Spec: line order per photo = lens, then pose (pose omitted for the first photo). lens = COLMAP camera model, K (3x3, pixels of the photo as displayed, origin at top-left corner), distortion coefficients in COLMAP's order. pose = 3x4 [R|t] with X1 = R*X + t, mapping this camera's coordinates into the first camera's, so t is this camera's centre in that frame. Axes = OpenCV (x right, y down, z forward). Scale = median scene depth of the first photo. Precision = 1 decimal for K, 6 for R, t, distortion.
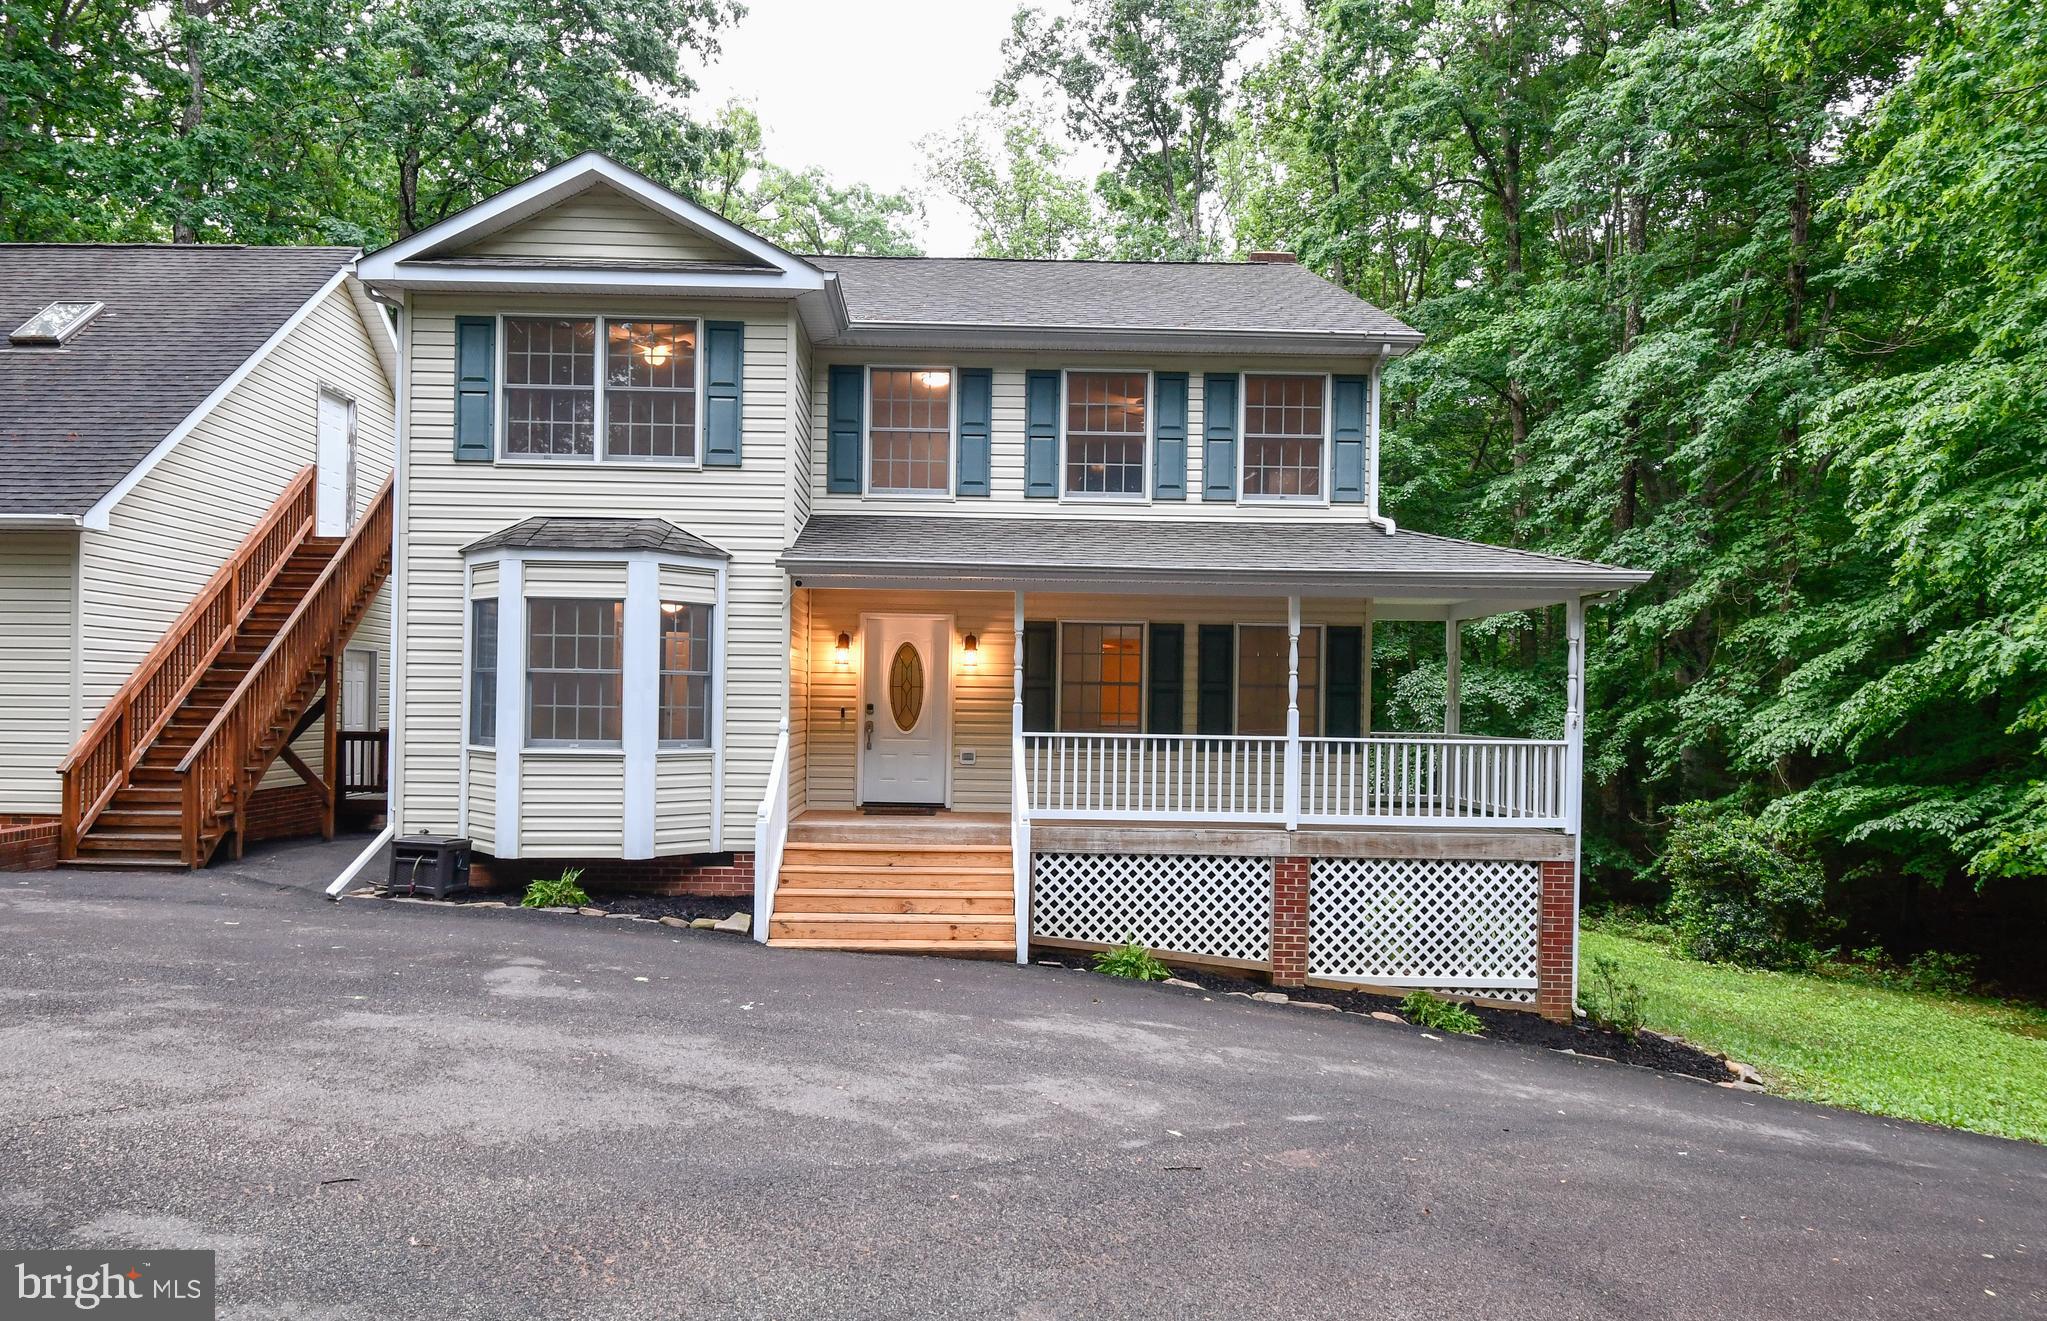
lens RADIAL K [[1221.0, 0, 978.1], [0, 1221.0, 700.3], [0, 0, 1]] dist [0.042561, -0.061784]
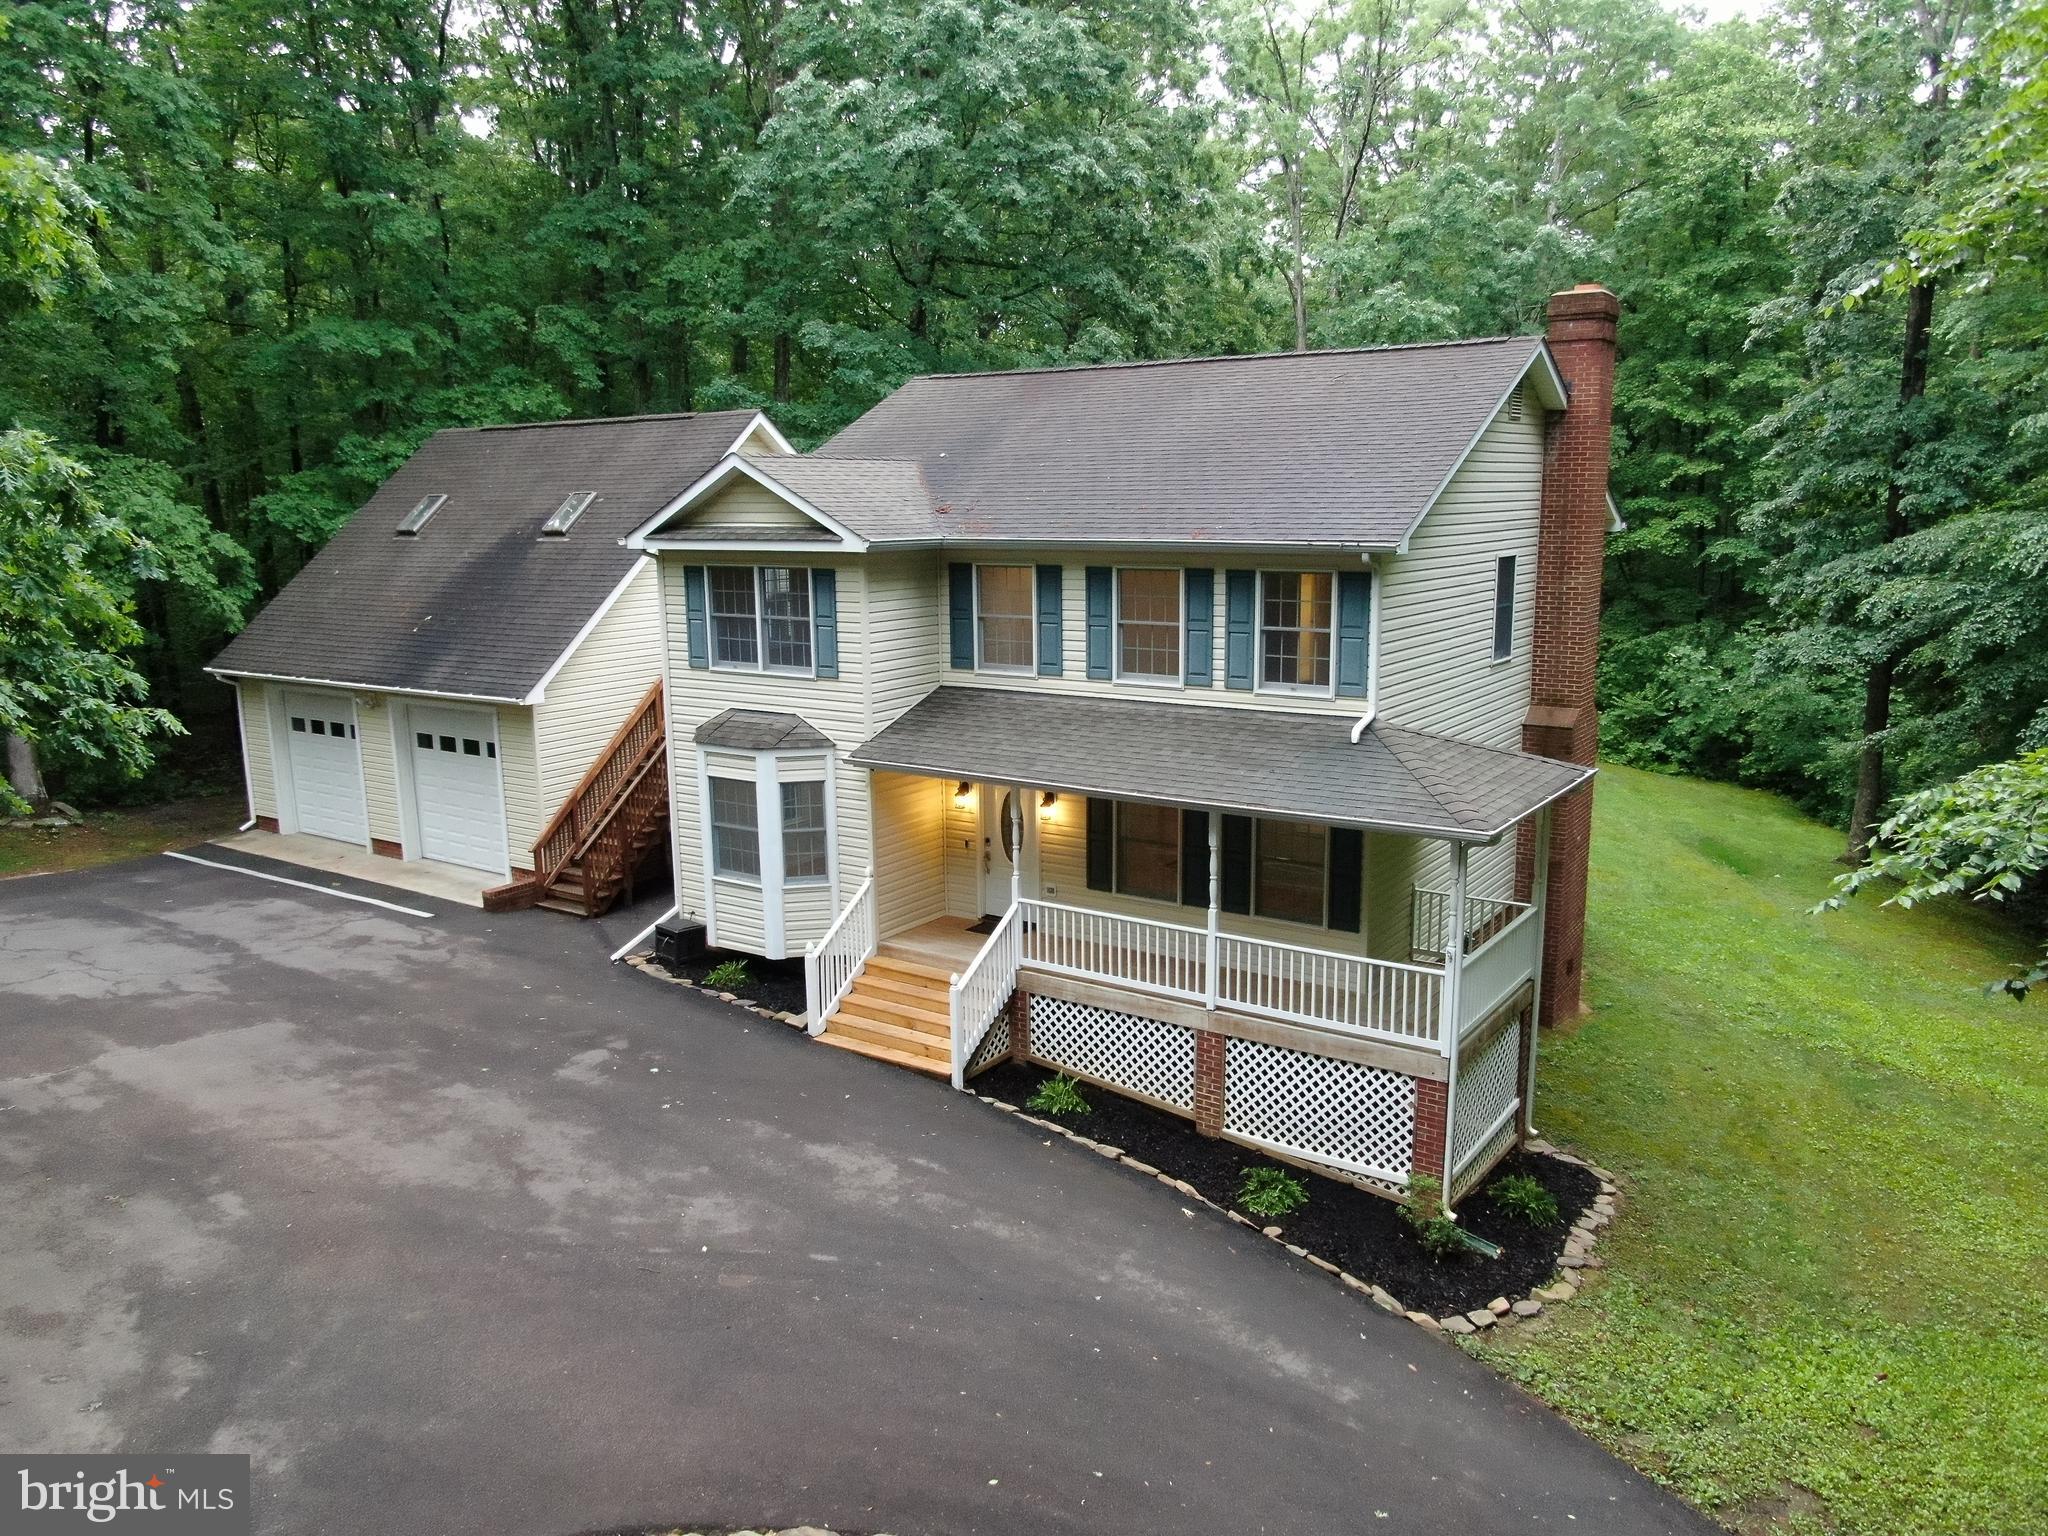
lens RADIAL K [[1484.9, 0, 1039.4], [0, 1484.9, 776.6], [0, 0, 1]] dist [-0.004354, -0.003704]
pose [[0.820123, 0.082399, -0.566223, 0.900315], [0.024866, 0.983509, 0.179140, -0.366428], [0.571647, -0.160997, 0.804550, -0.187467]]
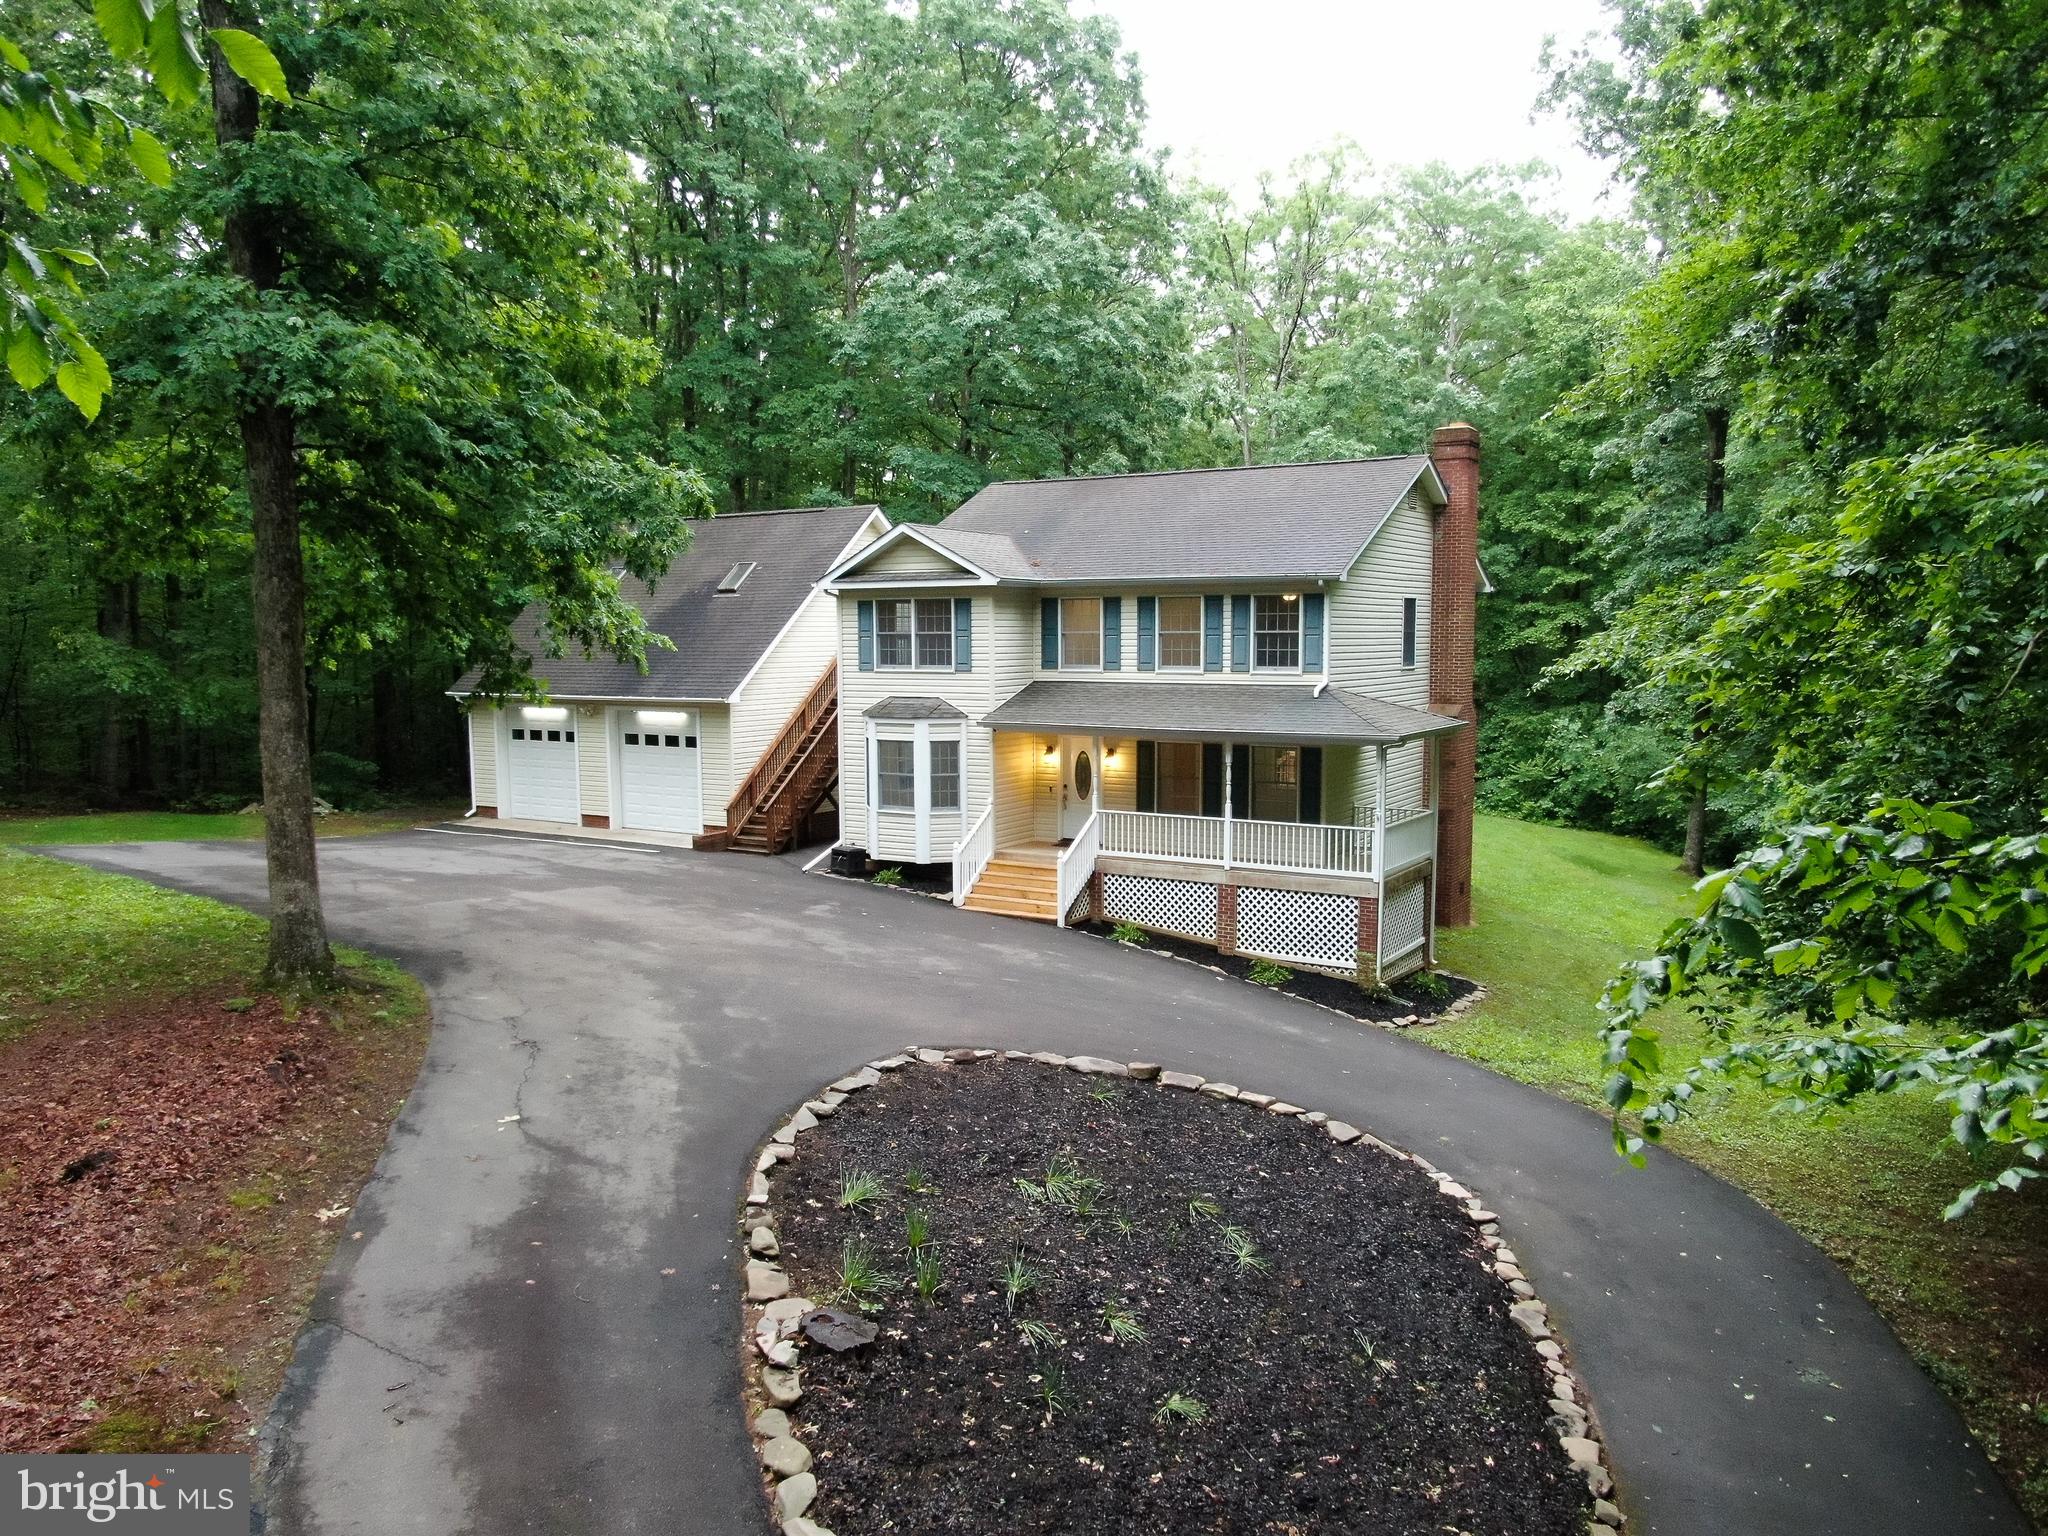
lens RADIAL K [[1484.9, 0, 1039.4], [0, 1484.9, 776.6], [0, 0, 1]] dist [-0.004354, -0.003704]
pose [[0.845580, 0.033322, -0.532808, 1.185594], [0.017567, 0.995773, 0.090156, -0.233987], [0.533560, -0.085594, 0.841420, -0.982382]]
